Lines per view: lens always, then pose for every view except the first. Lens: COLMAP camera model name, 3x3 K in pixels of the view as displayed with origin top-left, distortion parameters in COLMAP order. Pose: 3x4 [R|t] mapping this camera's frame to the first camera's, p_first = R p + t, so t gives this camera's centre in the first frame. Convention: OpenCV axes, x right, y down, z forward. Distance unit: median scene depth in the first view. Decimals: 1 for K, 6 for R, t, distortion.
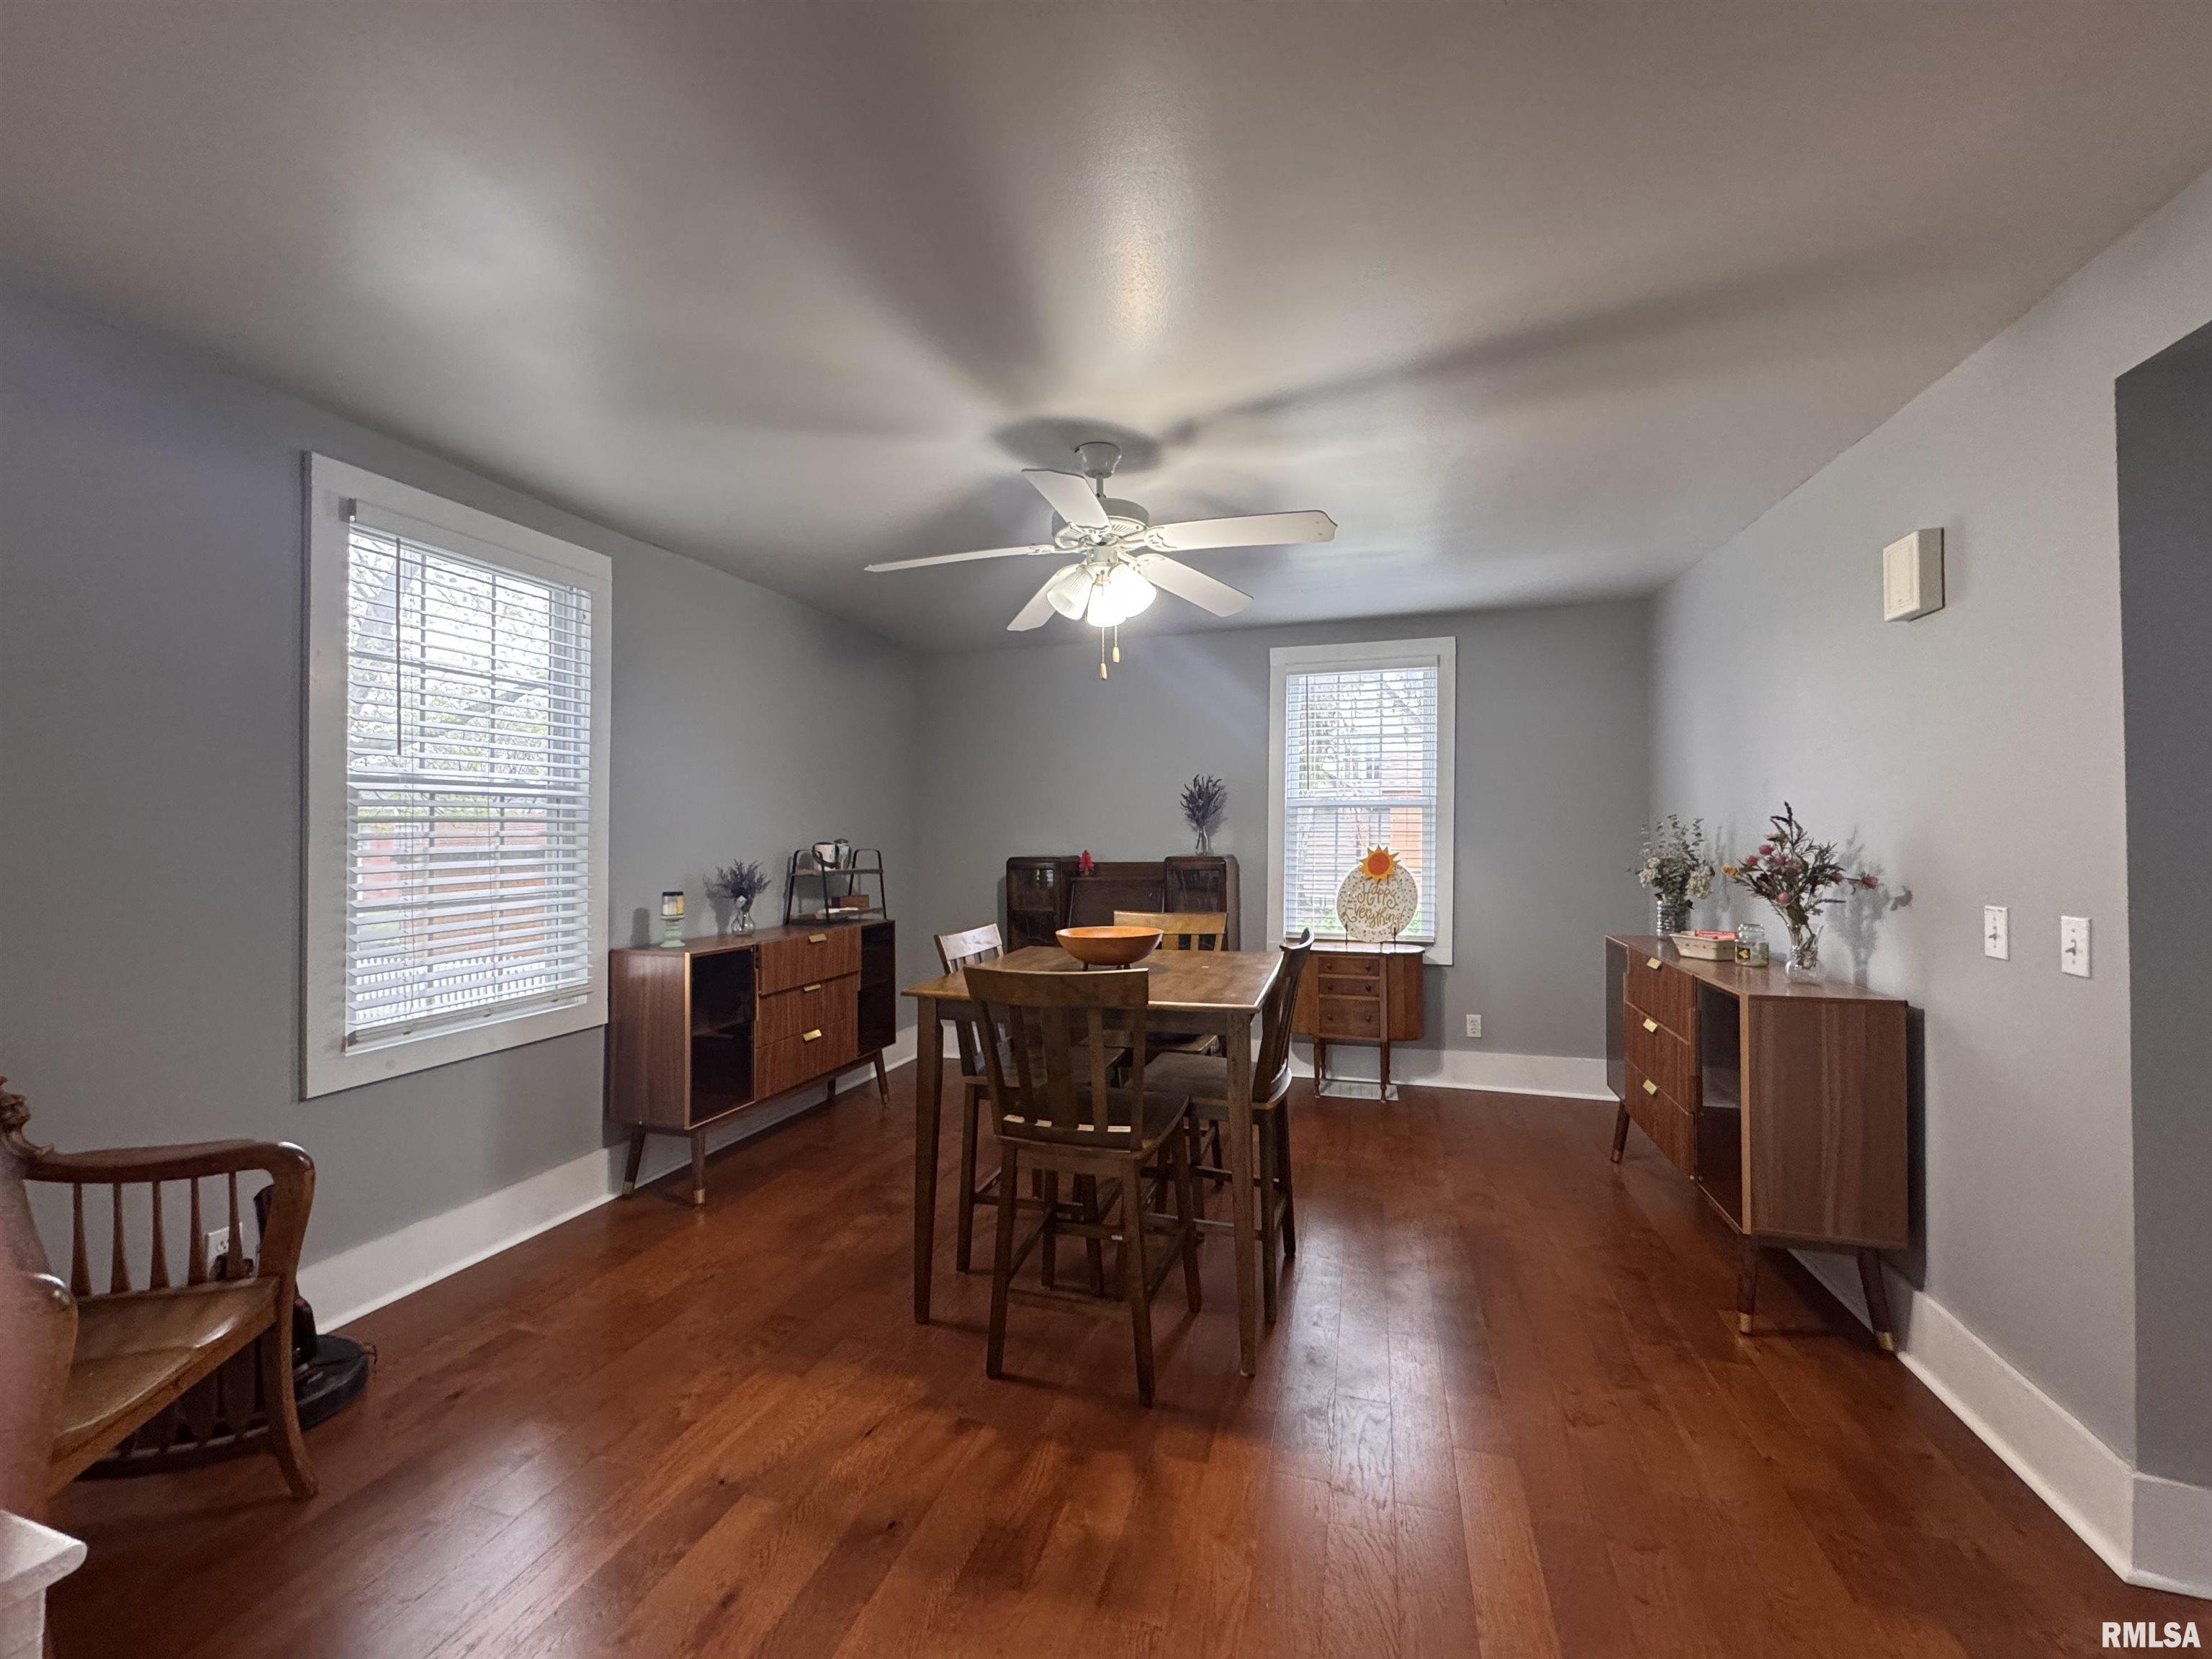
lens RADIAL K [[879.7, 0, 1106.0], [0, 879.7, 829.5], [0, 0, 1]] dist [-0.003170, 0.000112]
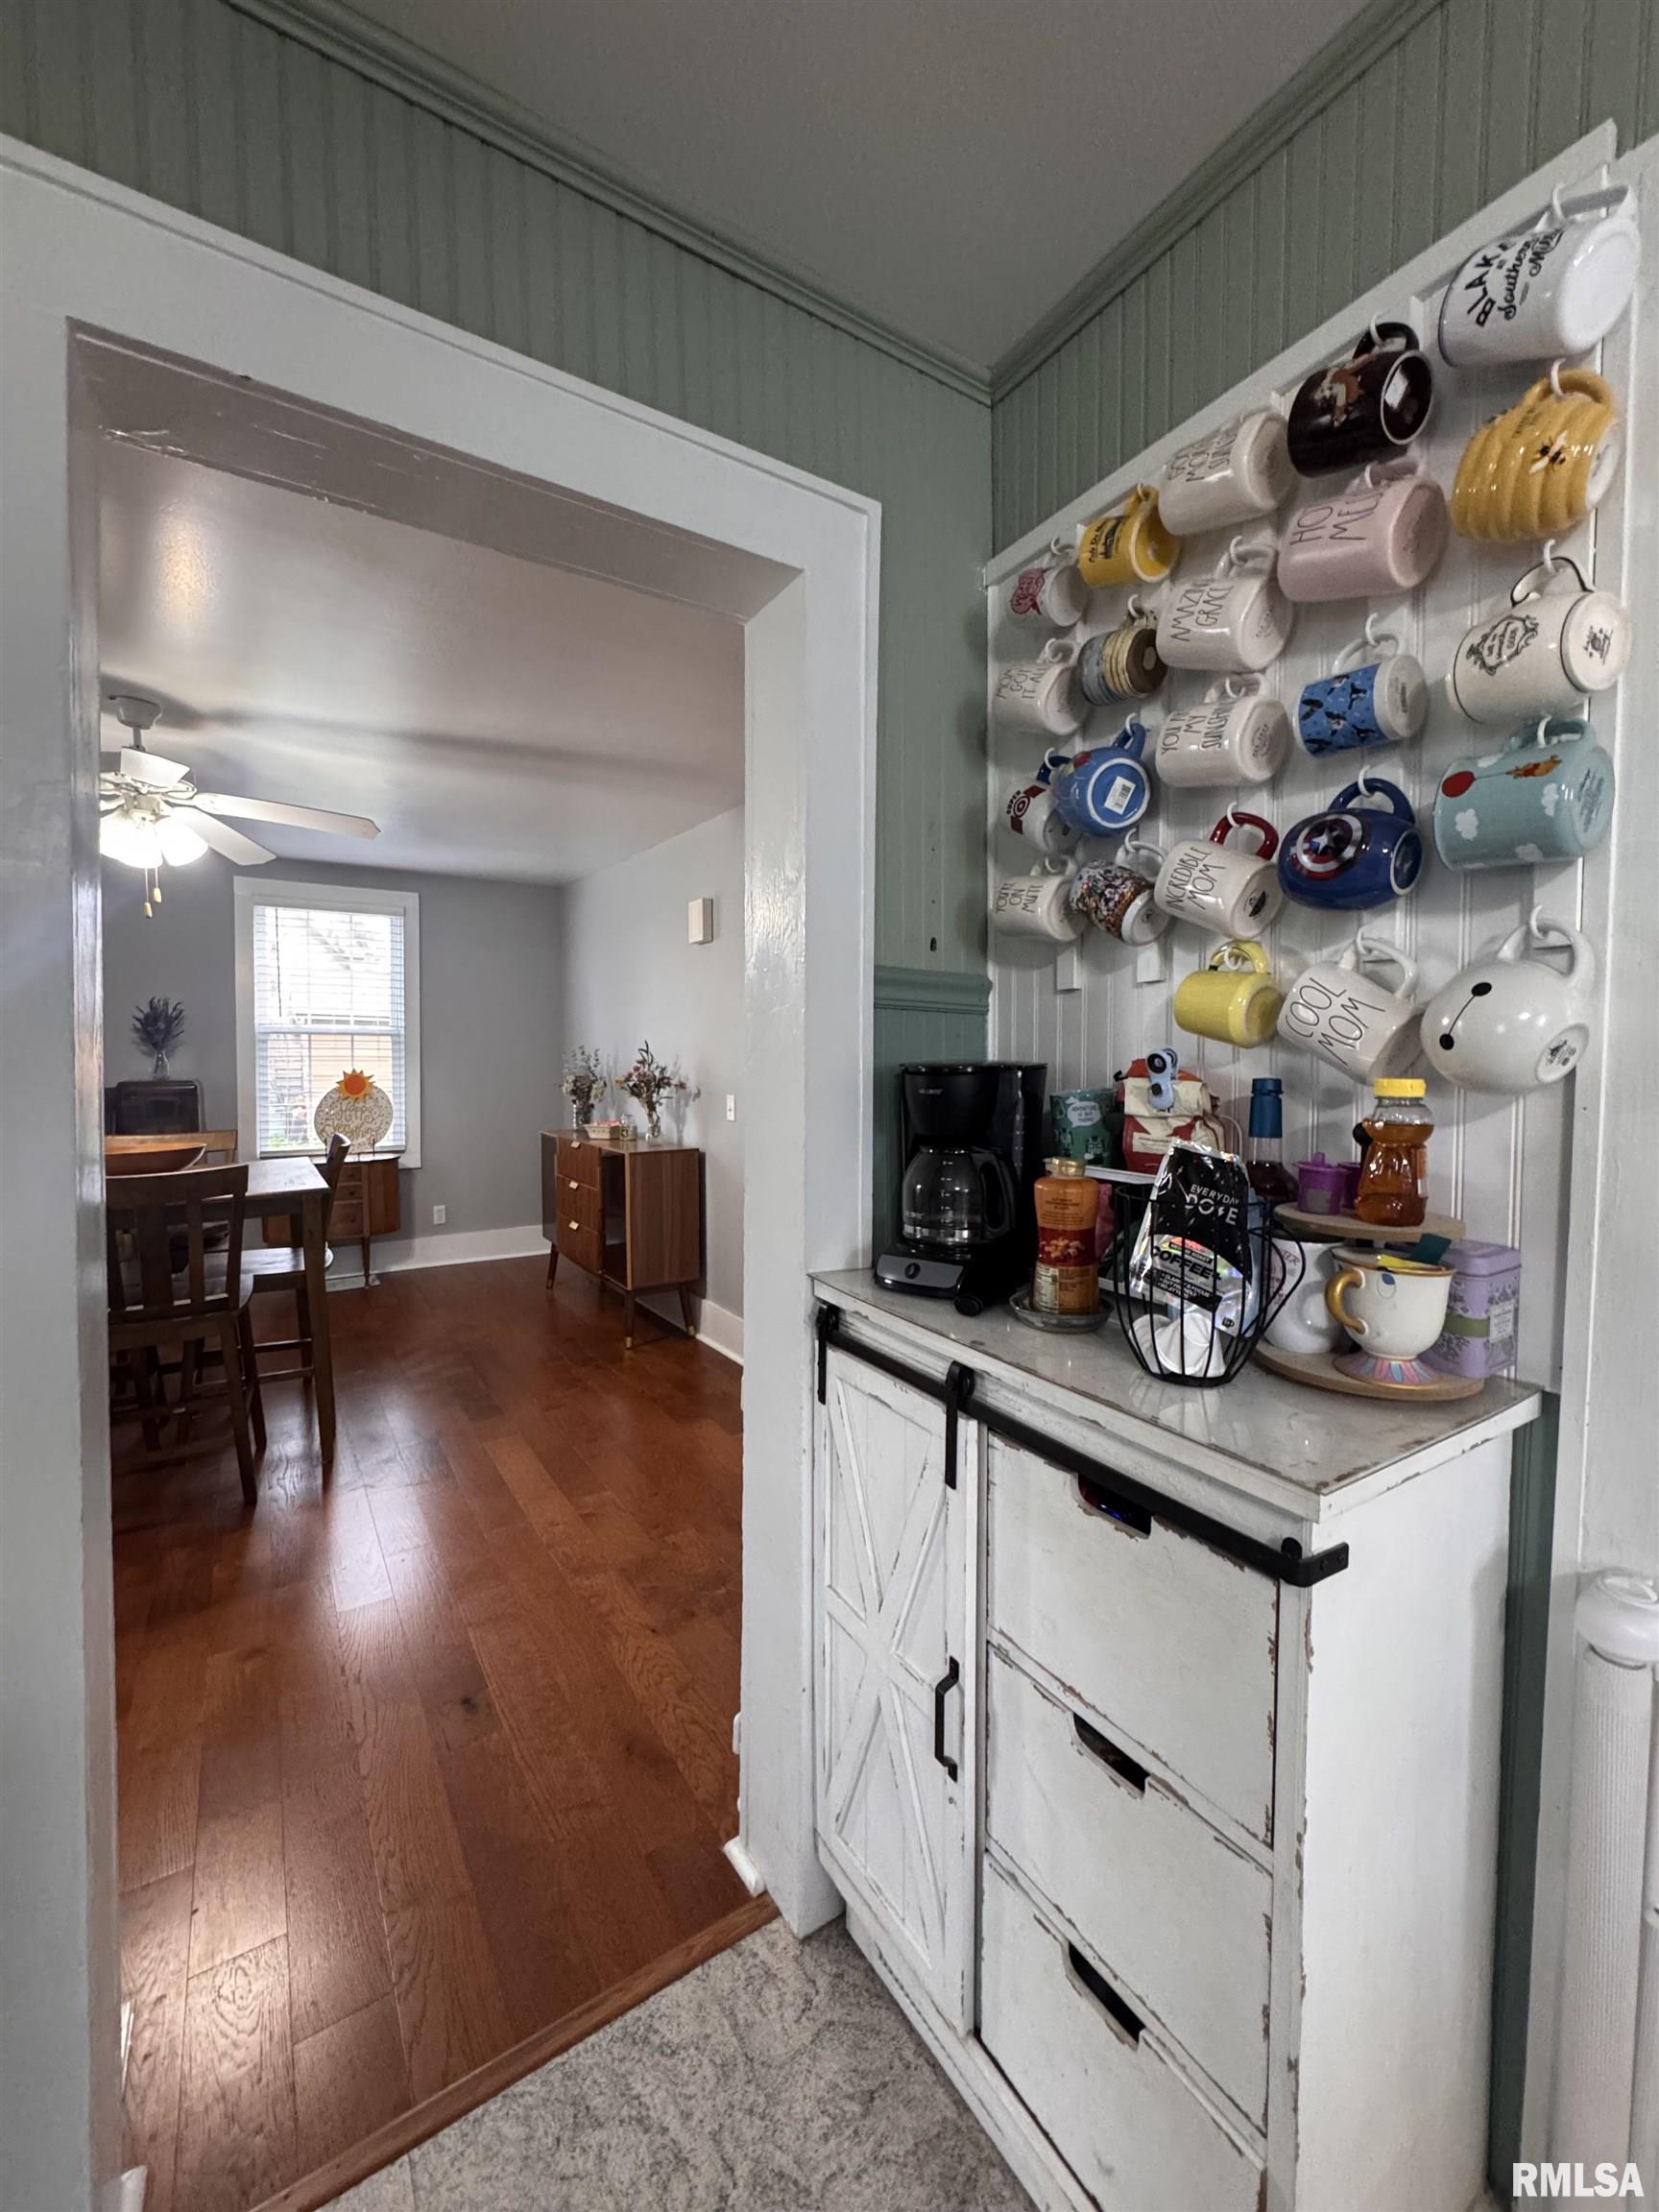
lens RADIAL K [[879.7, 0, 831.4], [0, 879.7, 1104.9], [0, 0, 1]] dist [-0.003170, 0.000112]
pose [[0.639779, -0.036709, 0.767682, -0.274973], [-0.006271, 0.998576, 0.052975, 0.000728], [-0.768533, -0.038706, 0.638638, -0.330577]]
